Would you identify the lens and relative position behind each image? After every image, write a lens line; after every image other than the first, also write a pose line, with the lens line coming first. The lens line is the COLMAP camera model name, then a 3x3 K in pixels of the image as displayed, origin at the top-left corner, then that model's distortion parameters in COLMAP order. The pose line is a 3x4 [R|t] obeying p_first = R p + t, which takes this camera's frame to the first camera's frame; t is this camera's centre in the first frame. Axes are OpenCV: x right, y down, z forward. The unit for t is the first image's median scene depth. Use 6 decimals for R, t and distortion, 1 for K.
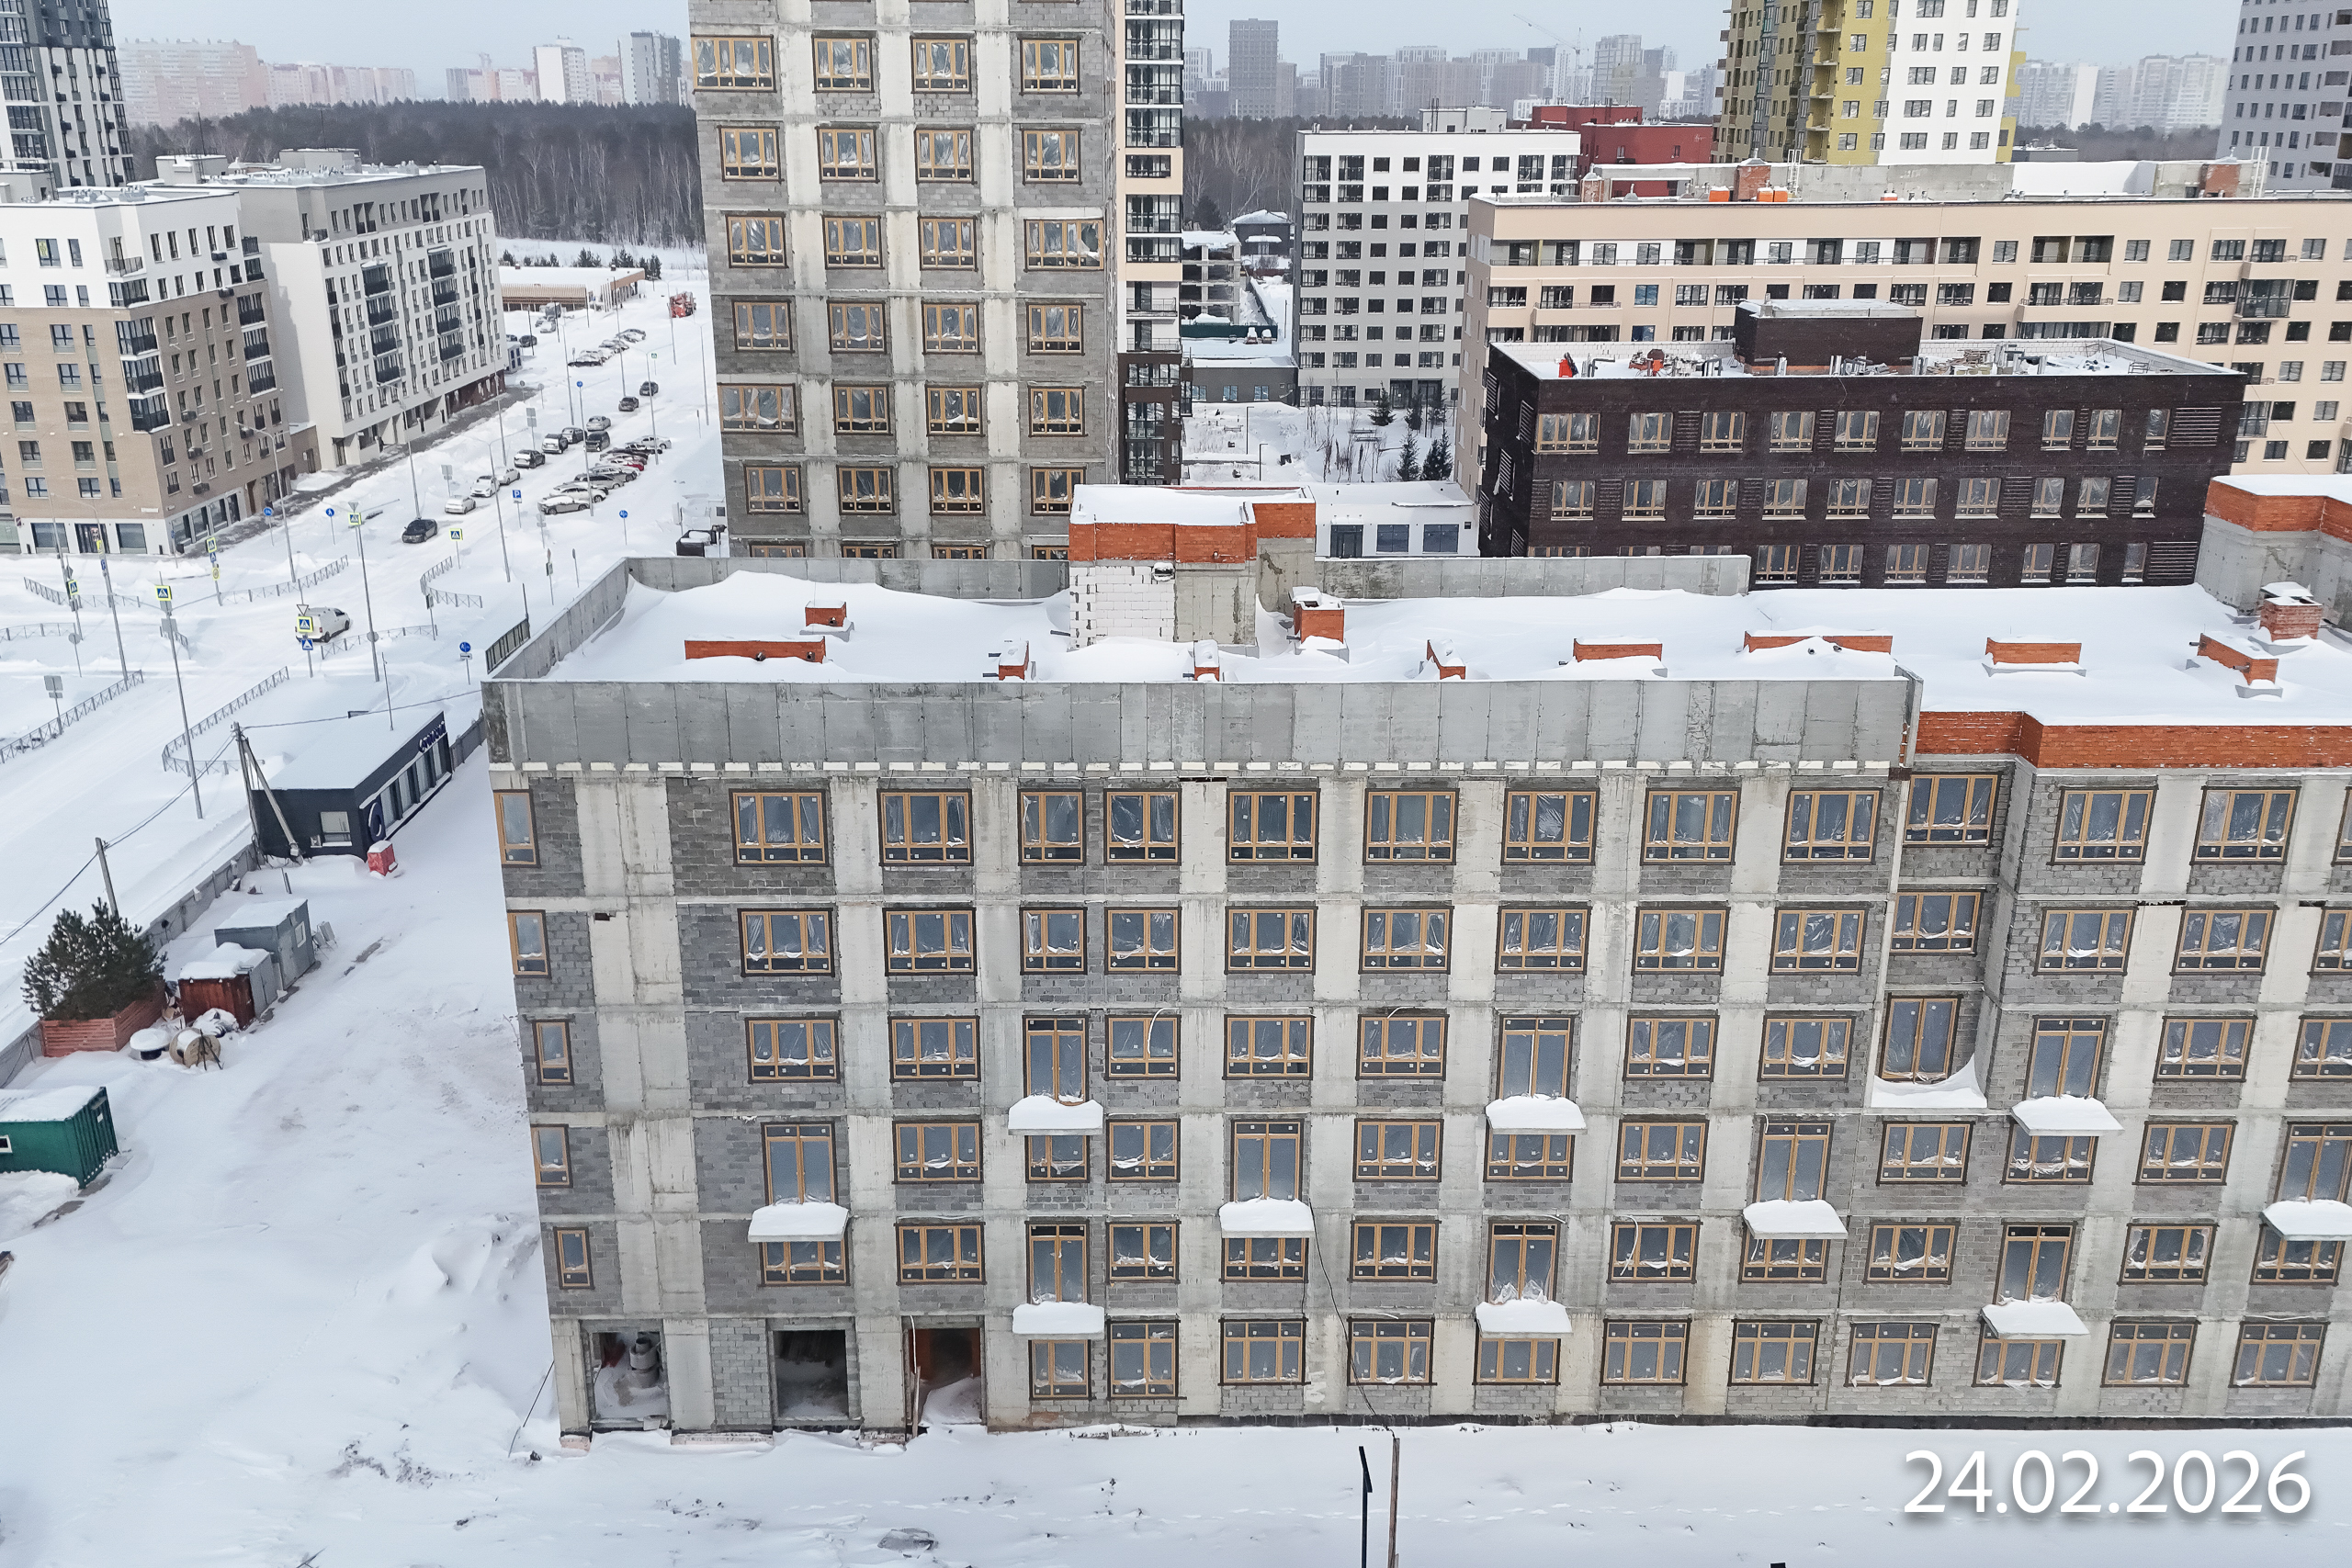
lens RADIAL K [[2032.1, 0, 1173.7], [0, 2032.1, 797.9], [0, 0, 1]] dist [0.090709, -0.086007]
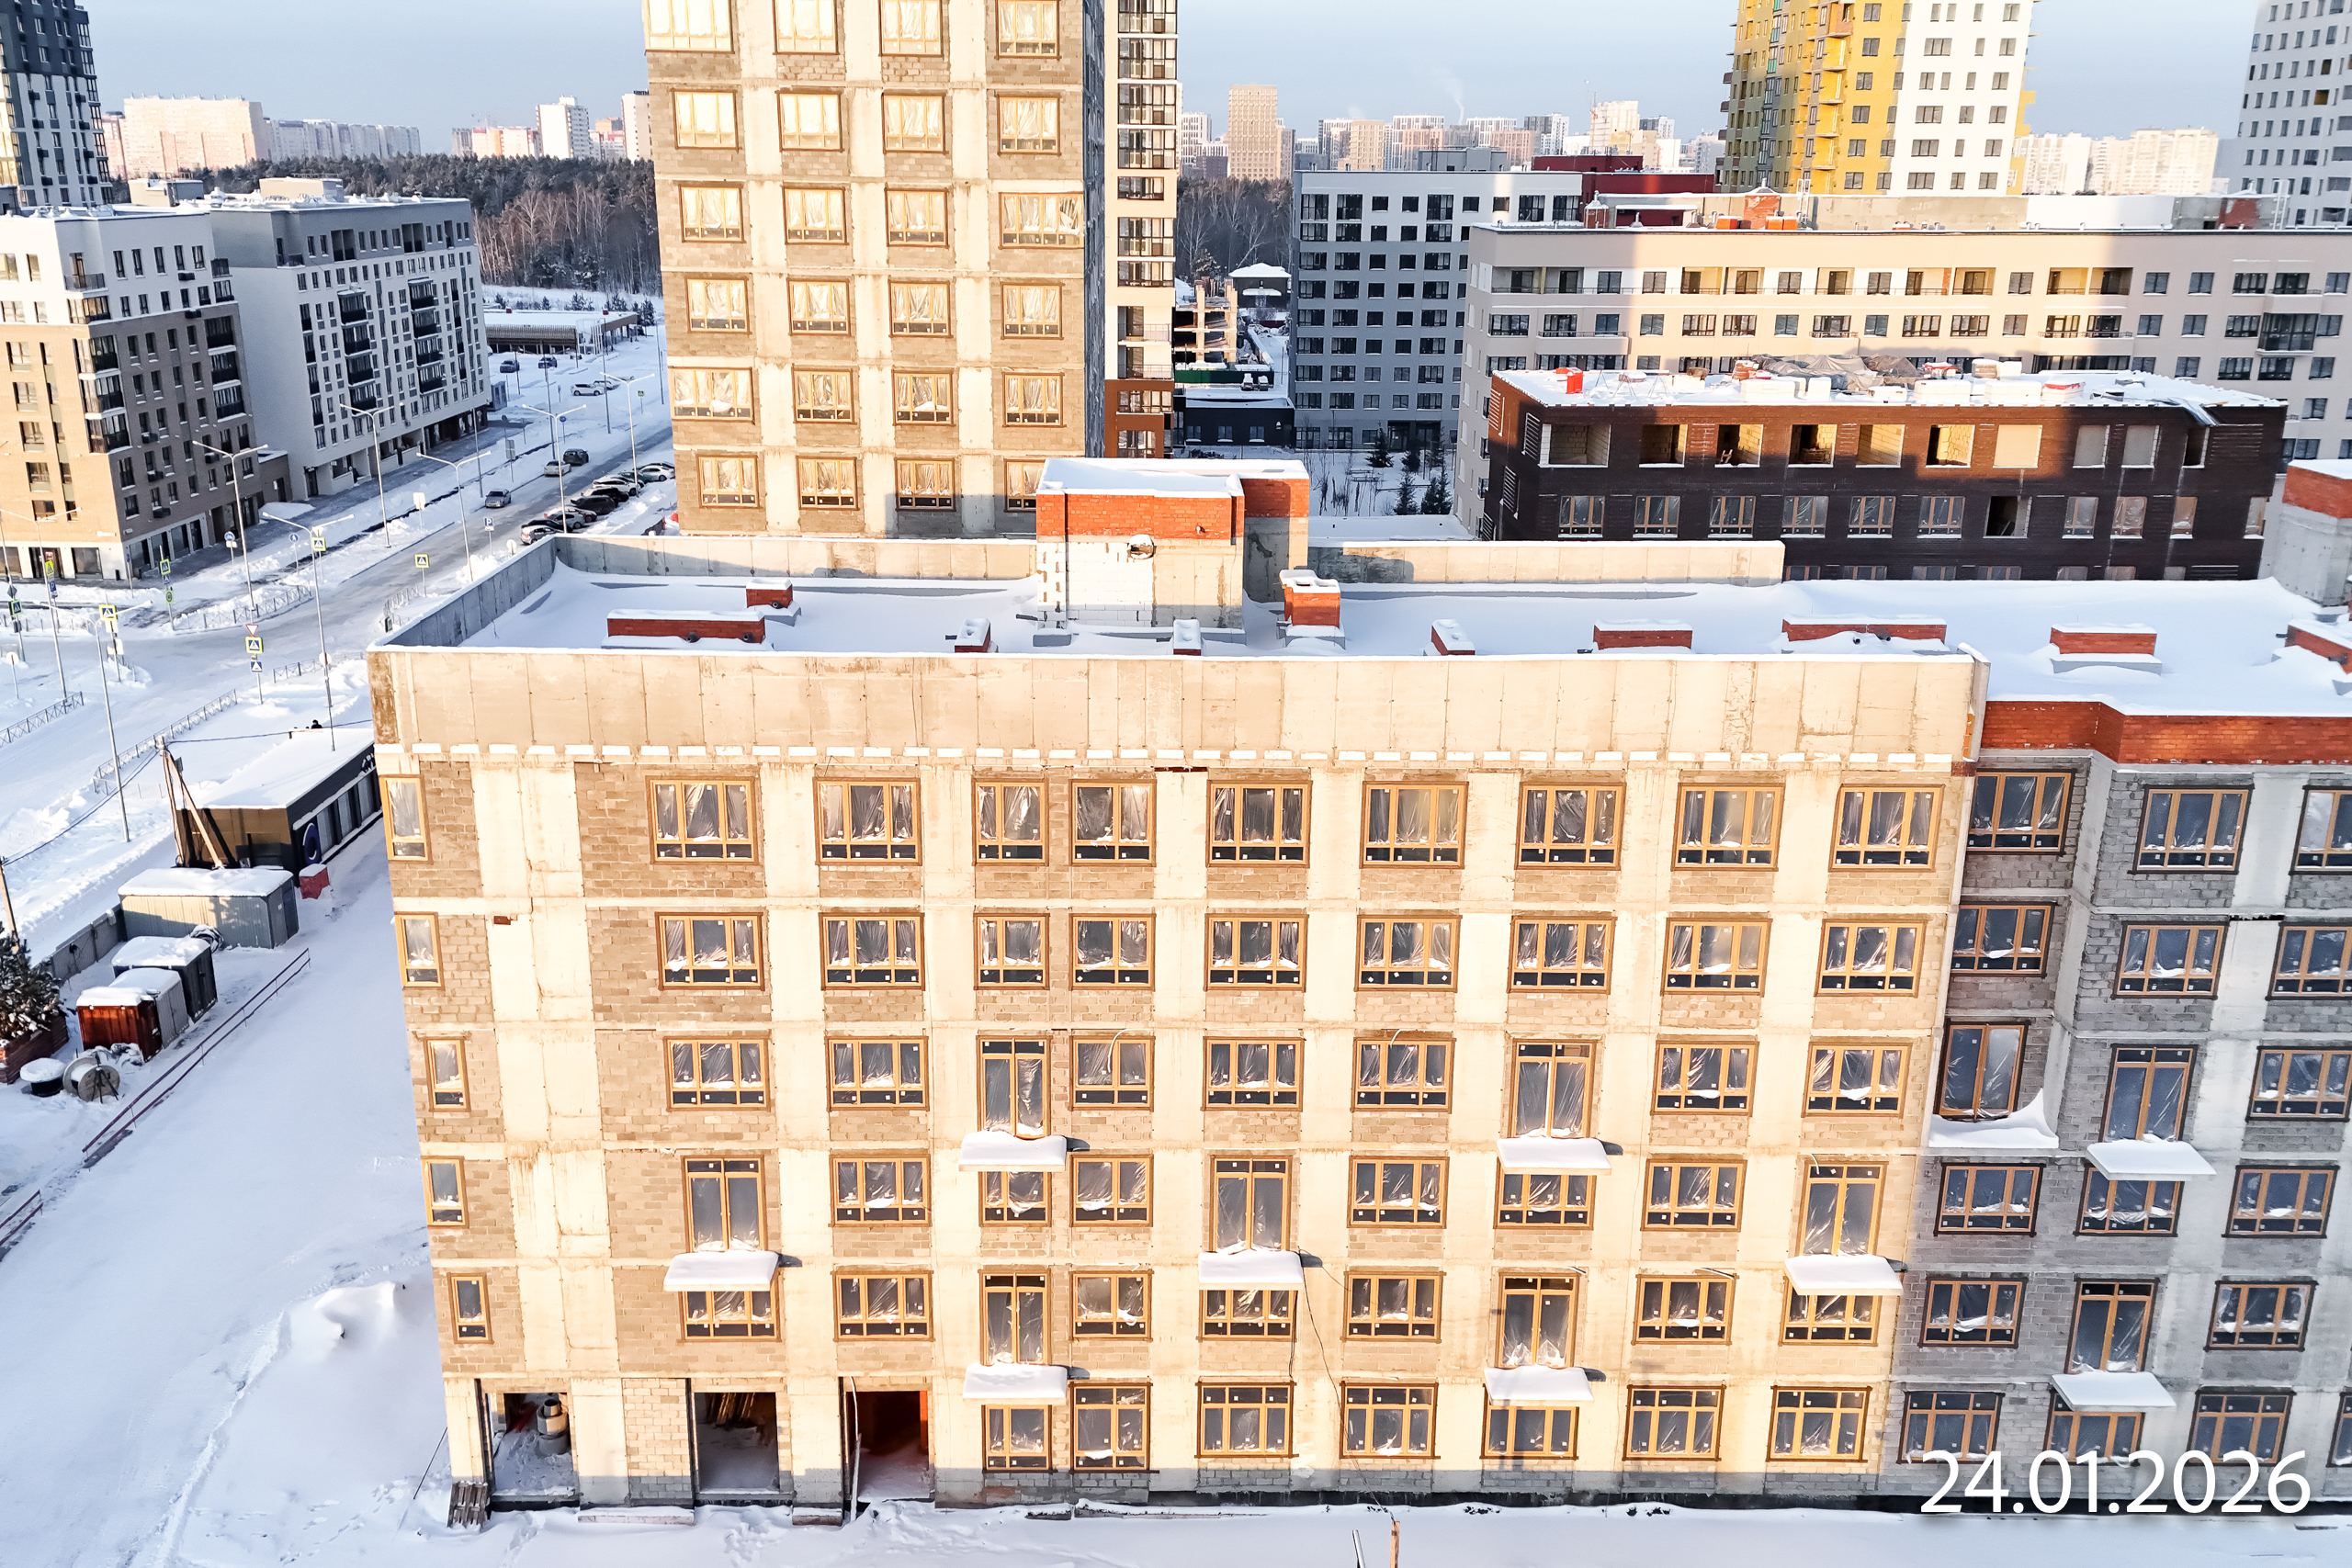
lens RADIAL K [[2032.1, 0, 1173.7], [0, 2032.1, 797.9], [0, 0, 1]] dist [0.090709, -0.086007]
pose [[0.999971, 0.007257, 0.002152, 0.008903], [-0.007190, 0.999541, -0.029442, 0.027169], [-0.002364, 0.029425, 0.999564, 0.101927]]
